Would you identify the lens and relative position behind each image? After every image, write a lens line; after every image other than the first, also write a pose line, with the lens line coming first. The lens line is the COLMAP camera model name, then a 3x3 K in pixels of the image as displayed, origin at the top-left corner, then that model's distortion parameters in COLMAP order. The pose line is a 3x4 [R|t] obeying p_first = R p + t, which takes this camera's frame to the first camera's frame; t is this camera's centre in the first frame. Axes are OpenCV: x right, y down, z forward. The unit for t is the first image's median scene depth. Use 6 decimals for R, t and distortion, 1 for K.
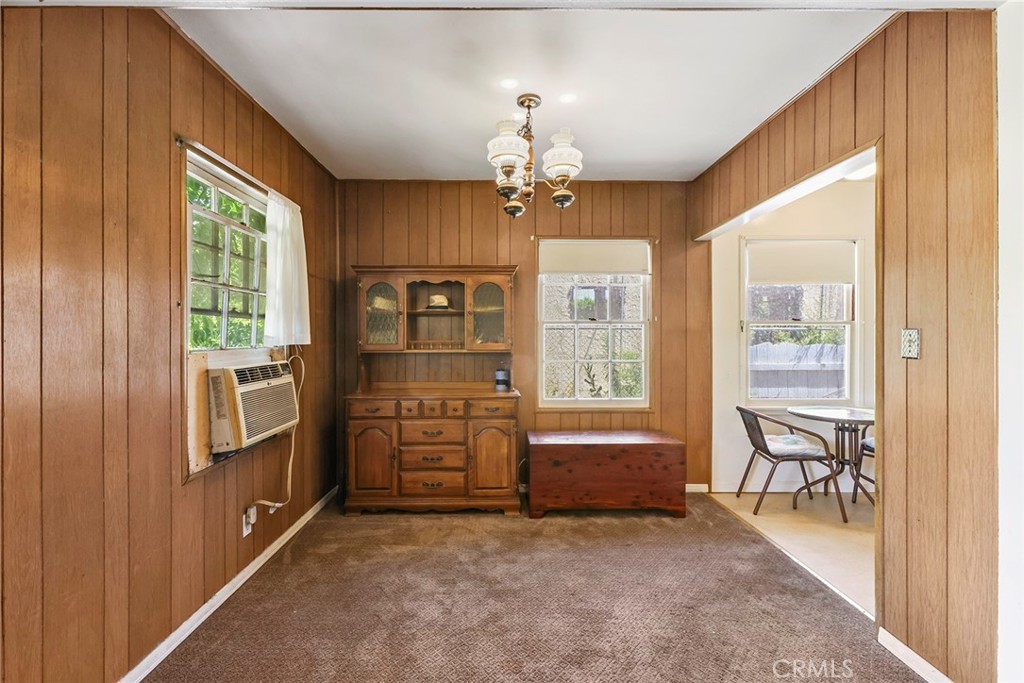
lens RADIAL K [[468.7, 0, 508.2], [0, 468.7, 340.1], [0, 0, 1]] dist [0.000267, 0.000044]
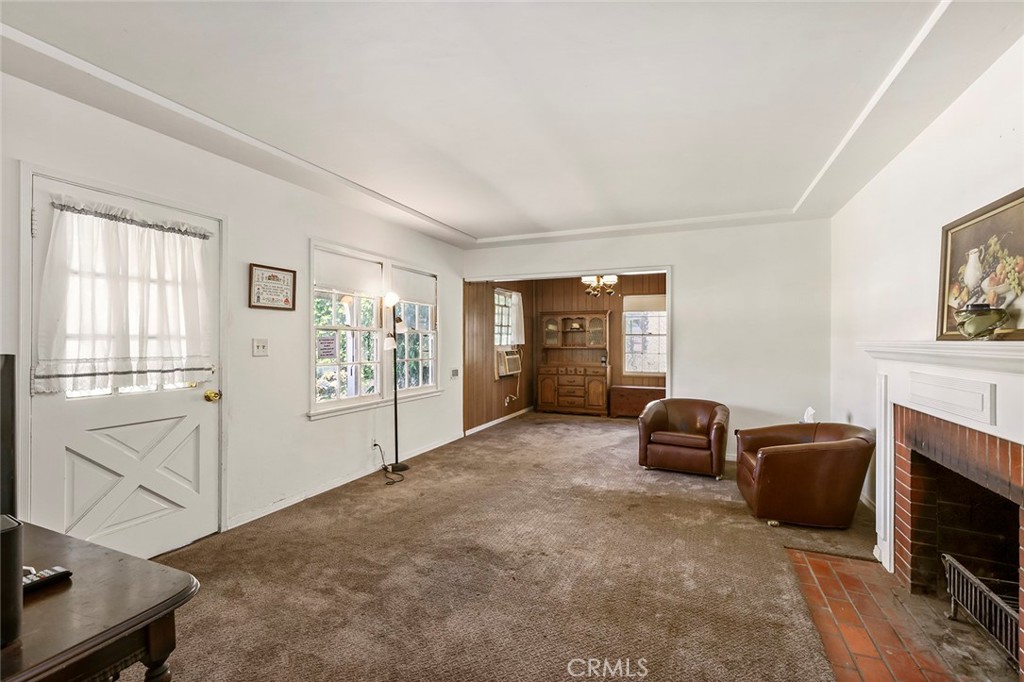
lens RADIAL K [[468.7, 0, 511.2], [0, 468.7, 340.6], [0, 0, 1]] dist [0.000267, 0.000044]
pose [[0.922446, 0.002904, -0.386116, 0.474932], [-0.003815, 0.999991, -0.001595, -0.005611], [0.386108, 0.002944, 0.922449, -1.316286]]
